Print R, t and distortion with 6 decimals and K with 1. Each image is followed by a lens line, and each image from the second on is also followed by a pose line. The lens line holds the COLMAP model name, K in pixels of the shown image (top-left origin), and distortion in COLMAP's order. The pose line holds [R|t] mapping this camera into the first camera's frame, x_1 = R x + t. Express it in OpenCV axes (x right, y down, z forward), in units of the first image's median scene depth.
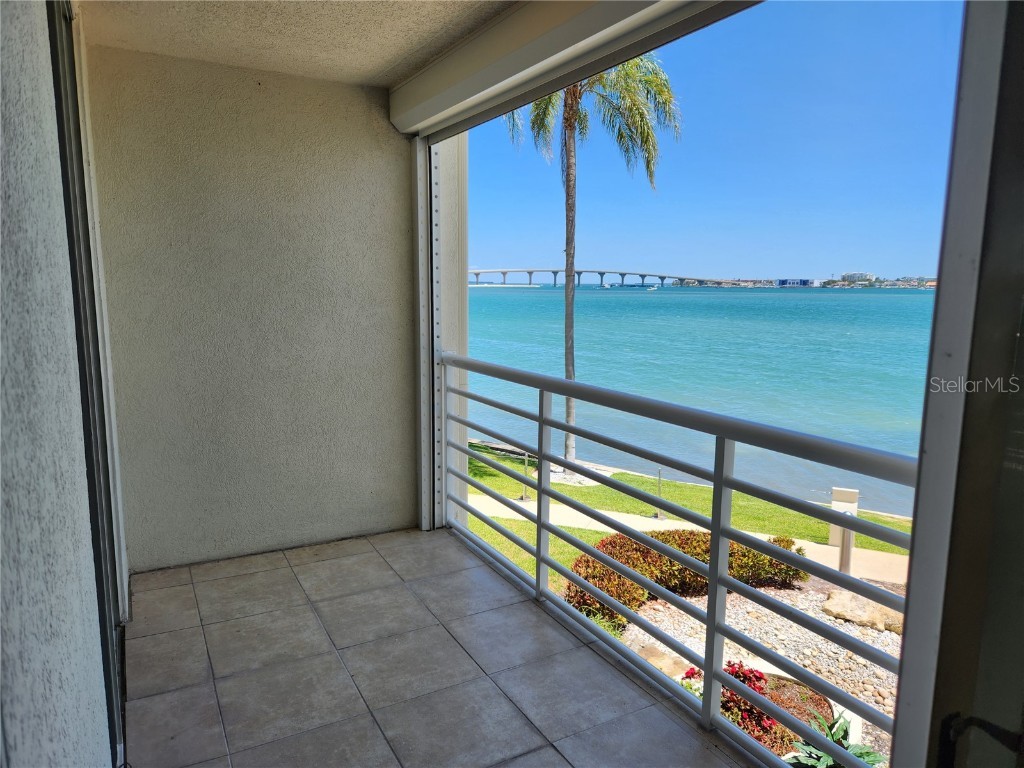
lens RADIAL K [[687.5, 0, 508.2], [0, 687.5, 386.5], [0, 0, 1]] dist [0.074093, -0.067071]
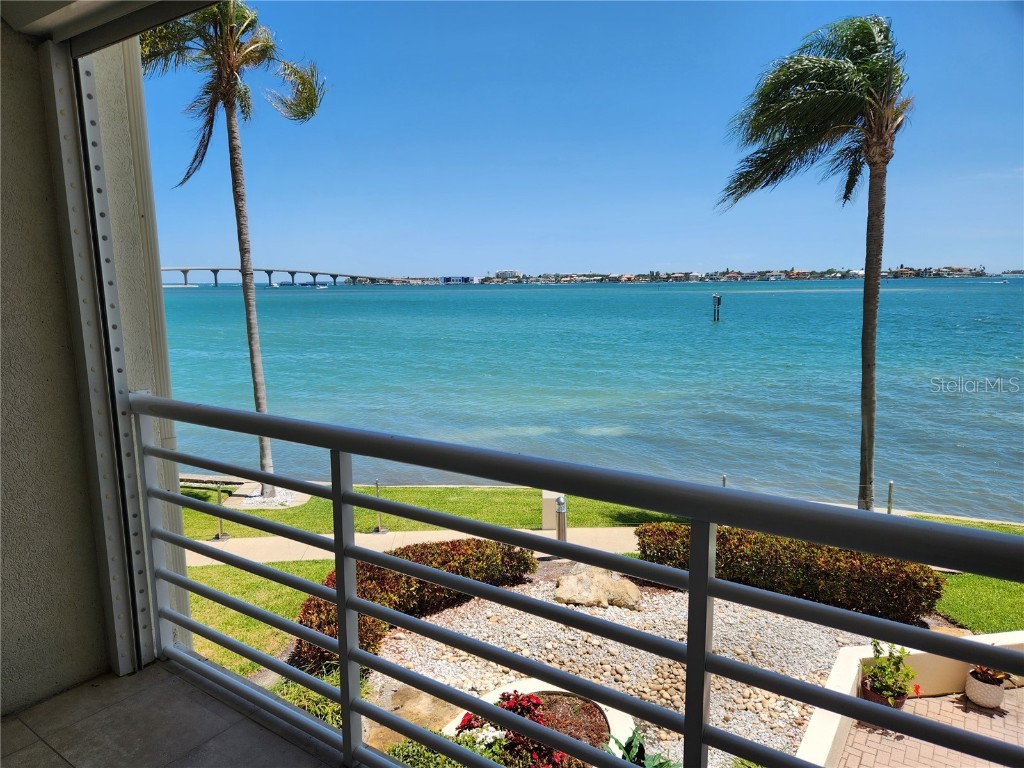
lens RADIAL K [[687.5, 0, 503.0], [0, 687.5, 396.2], [0, 0, 1]] dist [0.074093, -0.067071]
pose [[0.898232, -0.090820, 0.430036, -0.027202], [0.083895, 0.995857, 0.035083, -0.017993], [-0.431440, 0.004565, 0.902130, 0.116116]]
